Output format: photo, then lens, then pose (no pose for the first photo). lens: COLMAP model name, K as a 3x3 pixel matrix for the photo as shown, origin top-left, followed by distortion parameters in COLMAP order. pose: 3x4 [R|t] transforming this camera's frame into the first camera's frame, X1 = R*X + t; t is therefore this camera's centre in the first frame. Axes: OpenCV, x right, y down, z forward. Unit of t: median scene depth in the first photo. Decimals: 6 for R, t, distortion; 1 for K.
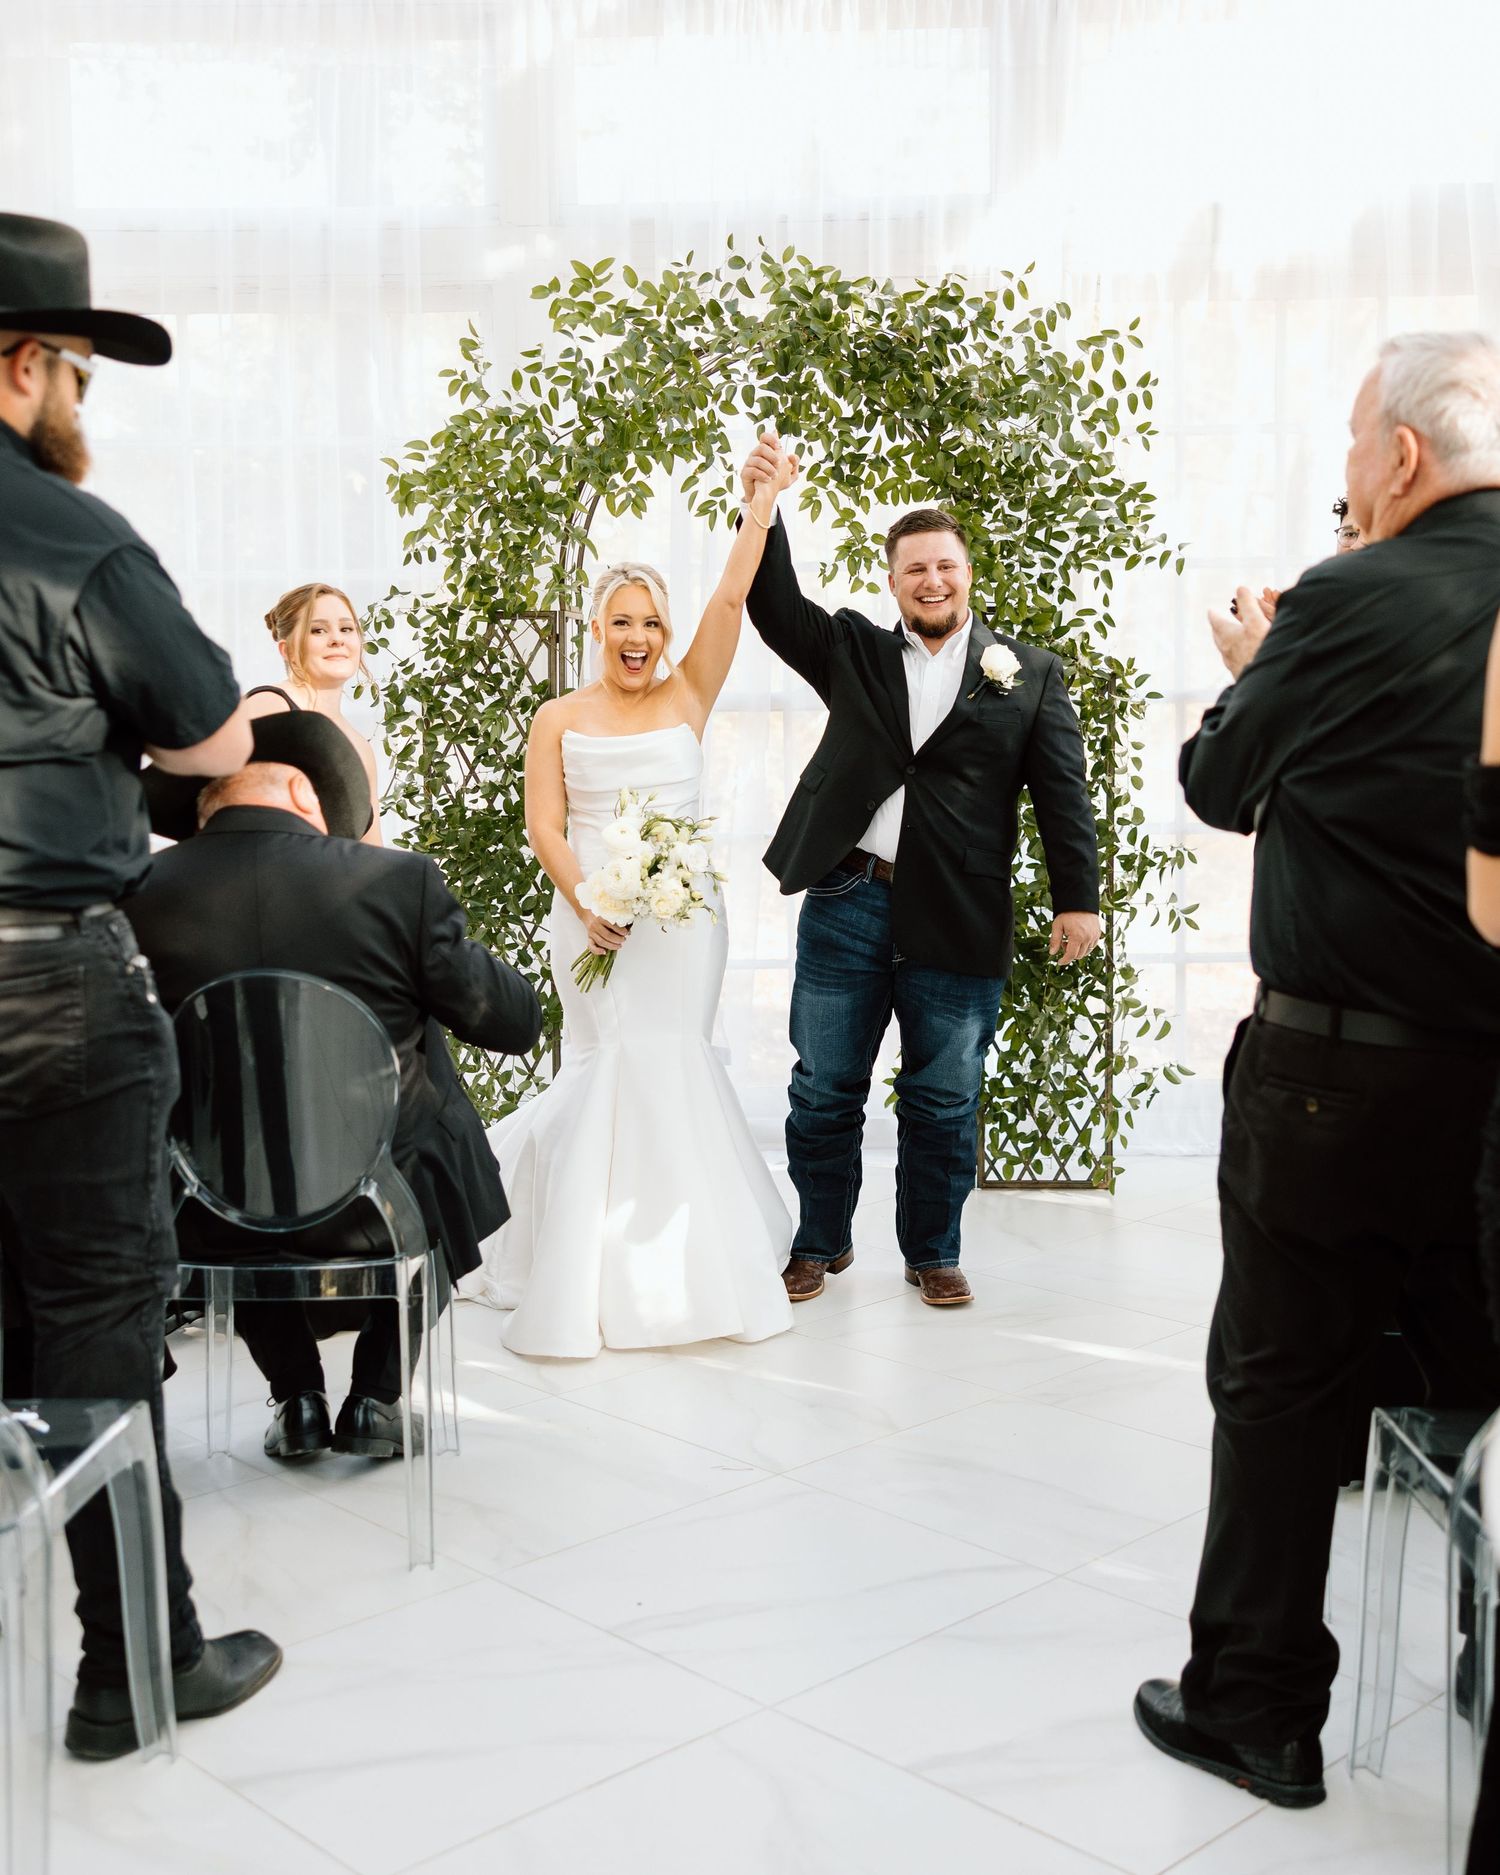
lens RADIAL K [[2182.2, 0, 802.6], [0, 2182.2, 884.6], [0, 0, 1]] dist [-0.013830, 0.000000]
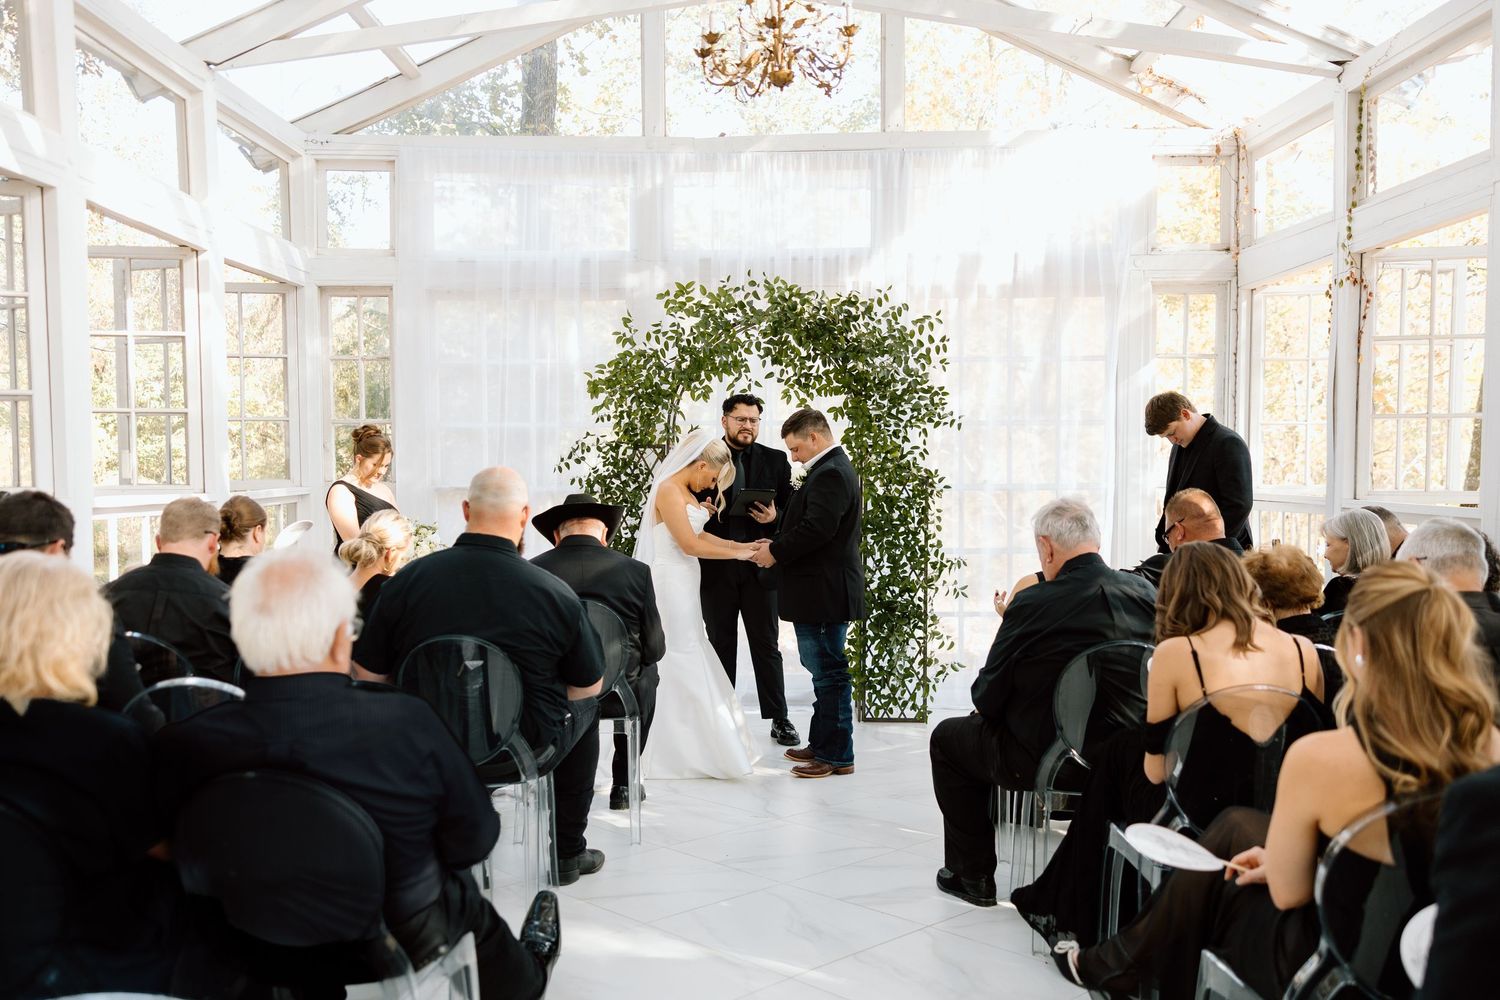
lens RADIAL K [[1364.3, 0, 729.8], [0, 1364.3, 531.4], [0, 0, 1]] dist [0.016253, 0.029149]
pose [[0.999887, 0.010503, -0.010753, -0.035455], [-0.011006, 0.998798, -0.047773, 0.022122], [0.010238, 0.047886, 0.998800, -0.327338]]
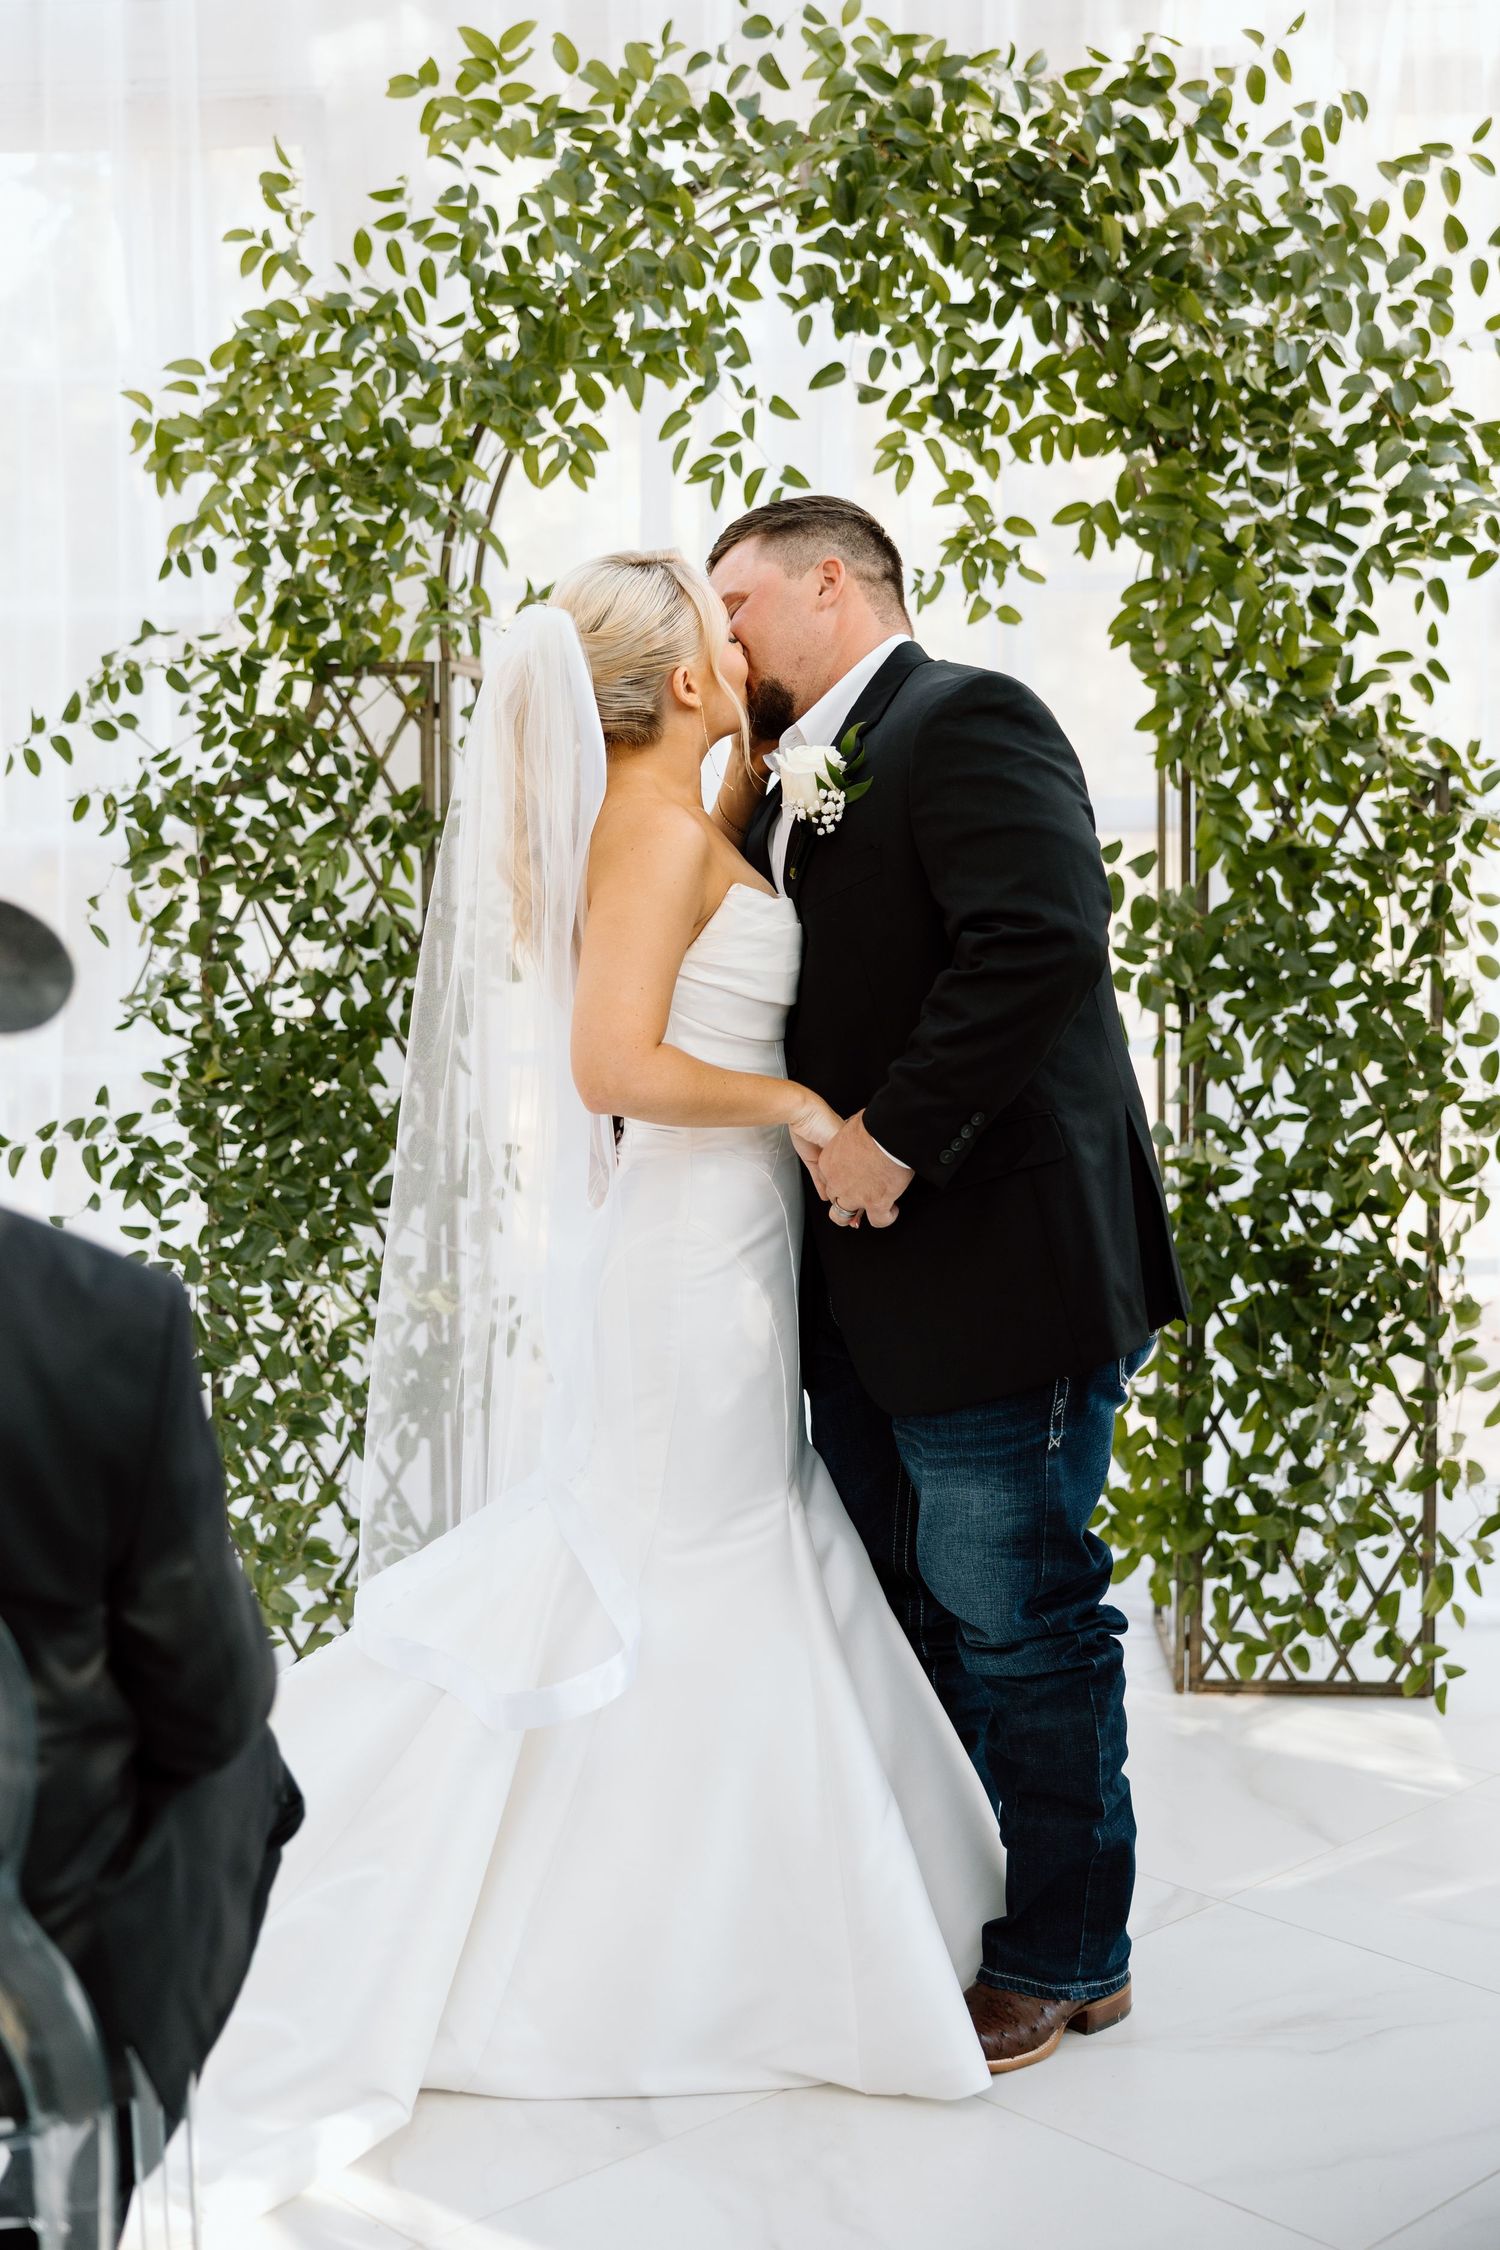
lens RADIAL K [[2877.8, 0, 674.1], [0, 2877.8, 1076.9], [0, 0, 1]] dist [-0.018391, 0.000000]
pose [[0.999128, -0.001142, -0.041747, -0.021364], [0.001520, 0.999958, 0.009034, -0.026129], [0.041735, -0.009090, 0.999087, 0.270953]]
